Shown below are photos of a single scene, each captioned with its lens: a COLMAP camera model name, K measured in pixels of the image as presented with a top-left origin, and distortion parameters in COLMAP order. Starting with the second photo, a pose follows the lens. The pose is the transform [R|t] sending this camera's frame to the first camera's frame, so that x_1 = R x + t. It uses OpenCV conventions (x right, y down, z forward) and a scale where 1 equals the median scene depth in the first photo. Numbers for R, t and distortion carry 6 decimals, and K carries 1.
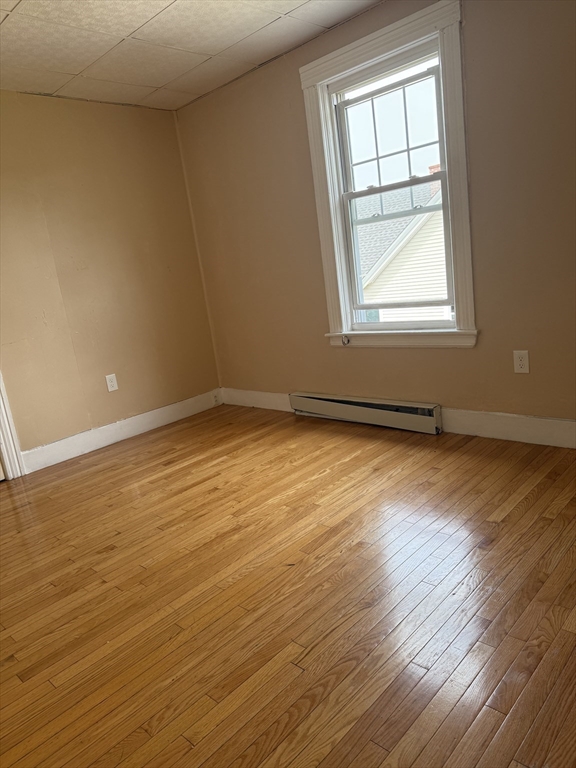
lens RADIAL K [[539.9, 0, 288.0], [0, 539.9, 384.0], [0, 0, 1]] dist [0.118155, -0.134428]
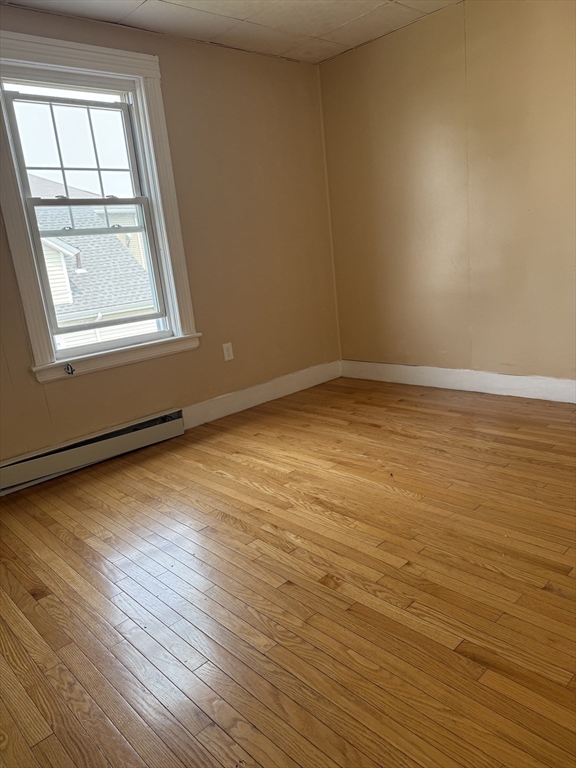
lens RADIAL K [[539.9, 0, 288.0], [0, 539.9, 384.0], [0, 0, 1]] dist [0.118155, -0.134428]
pose [[0.065596, -0.110006, 0.991764, -0.846442], [0.314010, 0.945685, 0.084126, -0.029522], [-0.947151, 0.305905, 0.096576, 0.726128]]
